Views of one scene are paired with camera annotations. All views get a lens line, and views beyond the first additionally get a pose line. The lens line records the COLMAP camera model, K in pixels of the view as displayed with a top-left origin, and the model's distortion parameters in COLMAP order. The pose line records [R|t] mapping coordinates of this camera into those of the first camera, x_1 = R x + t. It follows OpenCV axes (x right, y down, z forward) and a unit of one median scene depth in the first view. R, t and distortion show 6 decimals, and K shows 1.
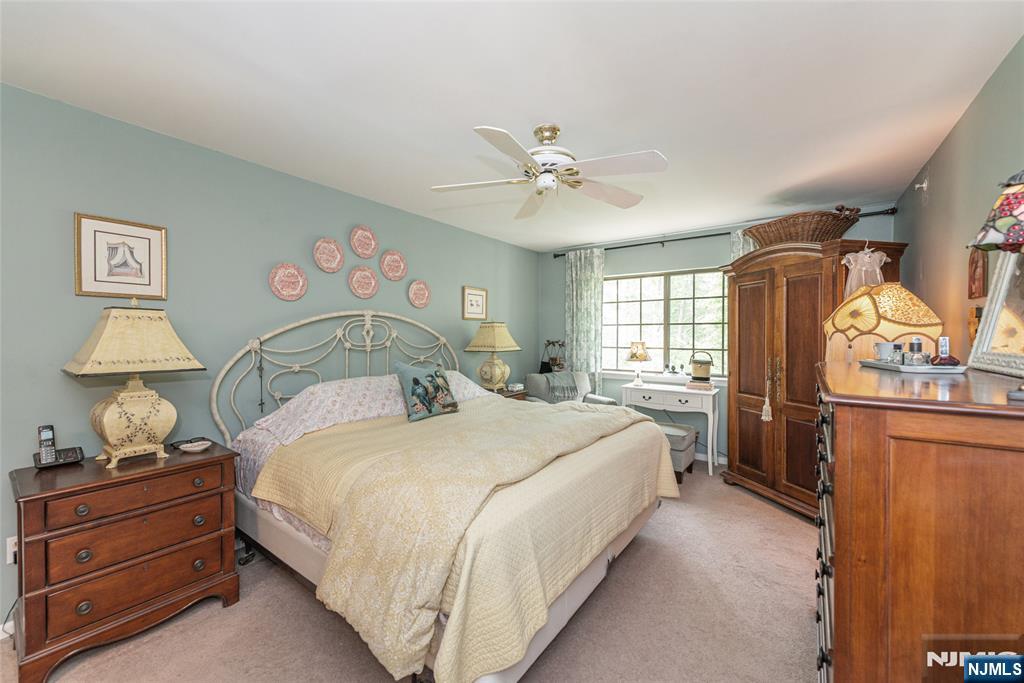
lens RADIAL K [[400.9, 0, 511.5], [0, 400.9, 338.3], [0, 0, 1]] dist [0.014109, -0.005405]
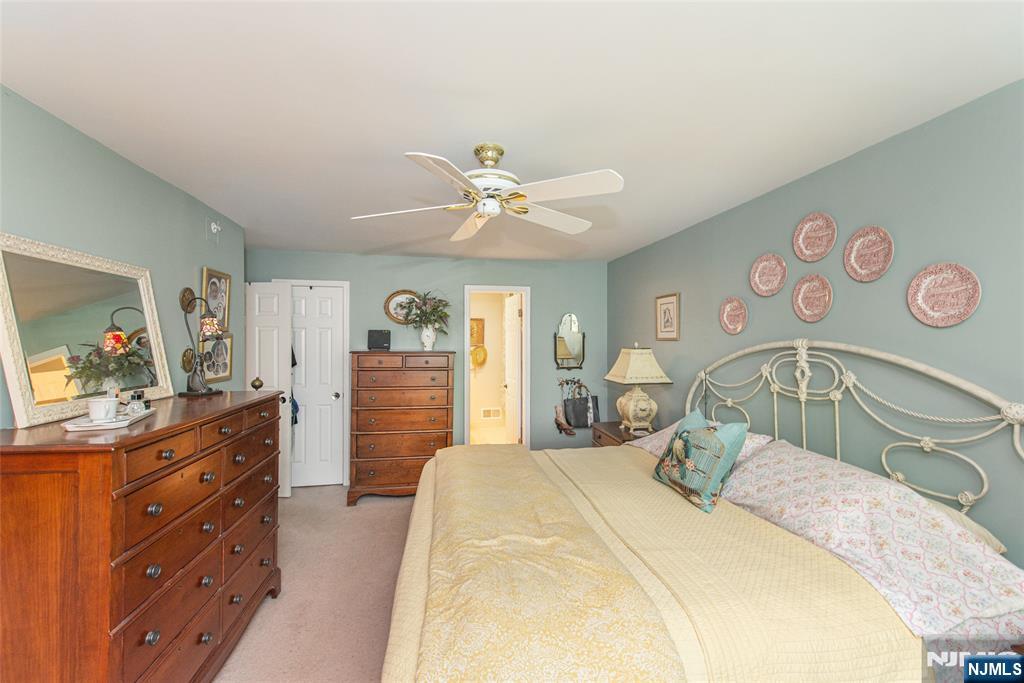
lens RADIAL K [[400.9, 0, 511.5], [0, 400.9, 338.3], [0, 0, 1]] dist [0.014109, -0.005405]
pose [[-0.678833, -0.005969, -0.734268, 0.480096], [-0.009642, 0.999953, 0.000786, -0.070113], [0.734229, 0.007613, -0.678859, 1.118109]]
